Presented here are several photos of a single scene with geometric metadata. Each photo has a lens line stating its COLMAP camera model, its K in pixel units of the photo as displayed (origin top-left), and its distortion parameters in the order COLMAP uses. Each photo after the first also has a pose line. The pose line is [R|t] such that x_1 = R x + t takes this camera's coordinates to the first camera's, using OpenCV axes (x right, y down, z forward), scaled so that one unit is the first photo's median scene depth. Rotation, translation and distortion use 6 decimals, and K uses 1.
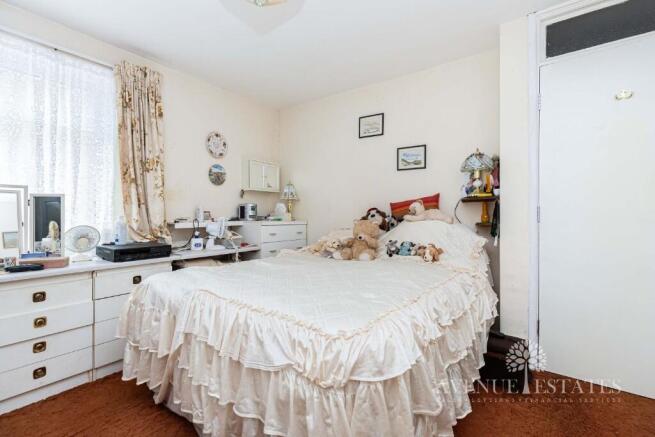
lens RADIAL K [[293.1, 0, 327.5], [0, 293.1, 218.5], [0, 0, 1]] dist [0.000065, -0.000014]
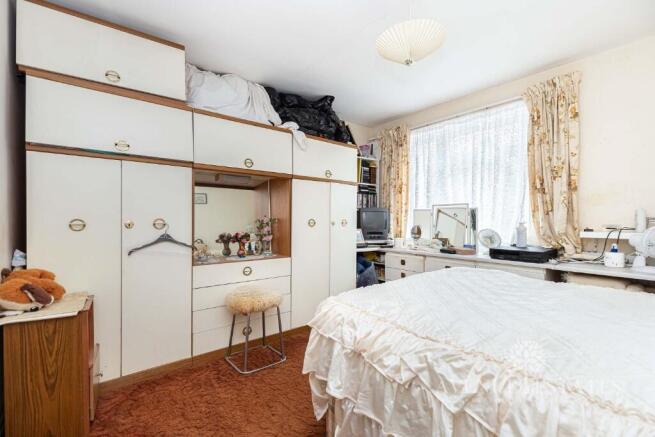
lens RADIAL K [[293.1, 0, 327.5], [0, 293.1, 218.5], [0, 0, 1]] dist [0.000065, -0.000014]
pose [[-0.249489, 0.001955, -0.968376, 0.586763], [-0.011470, 0.999922, 0.004974, -0.021367], [0.968310, 0.012348, -0.249447, 0.513093]]
